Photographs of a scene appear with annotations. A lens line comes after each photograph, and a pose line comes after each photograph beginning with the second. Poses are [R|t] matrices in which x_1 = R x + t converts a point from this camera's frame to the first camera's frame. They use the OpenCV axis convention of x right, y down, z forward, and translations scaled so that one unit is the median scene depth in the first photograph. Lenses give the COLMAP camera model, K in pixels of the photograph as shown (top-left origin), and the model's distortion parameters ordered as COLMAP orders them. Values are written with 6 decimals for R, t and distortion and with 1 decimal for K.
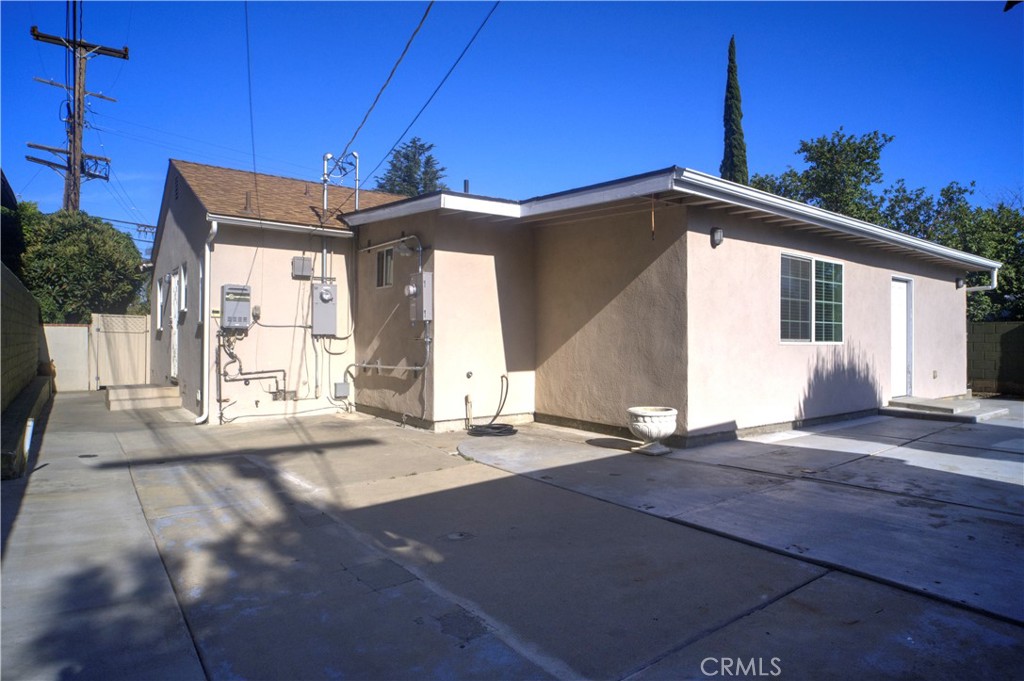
lens RADIAL K [[694.3, 0, 516.0], [0, 694.3, 319.0], [0, 0, 1]] dist [-0.005526, 0.071832]
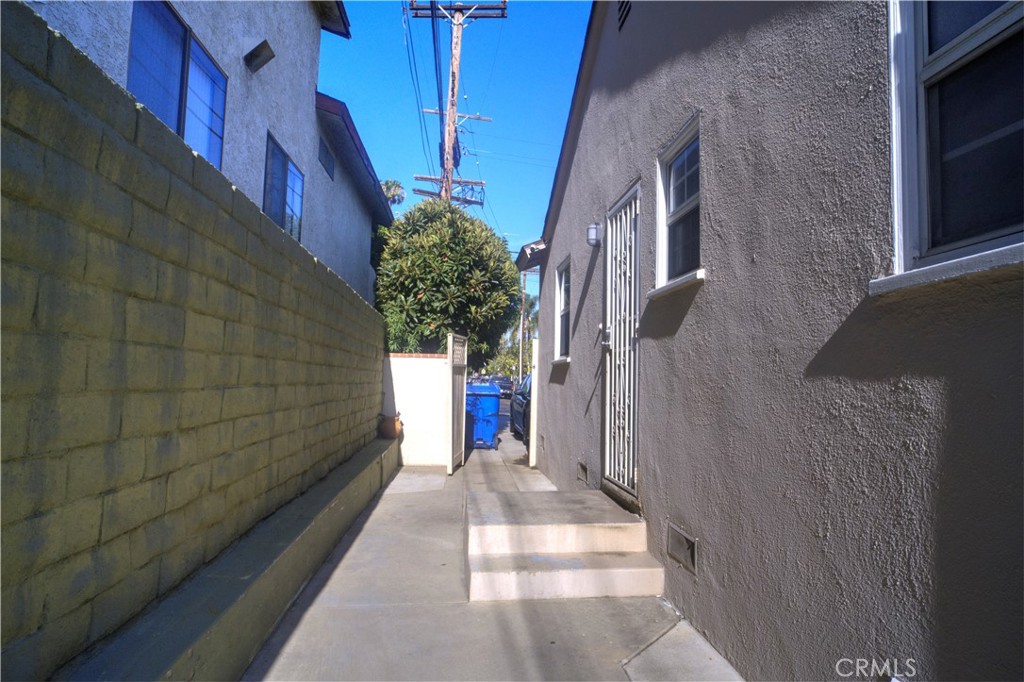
lens RADIAL K [[616.5, 0, 512.0], [0, 616.5, 341.0], [0, 0, 1]] dist [-0.006030, -0.000628]
pose [[0.885847, -0.012495, -0.463808, -0.310779], [-0.006585, 0.999198, -0.039494, 0.016391], [0.463930, 0.038040, 0.885055, 0.544186]]
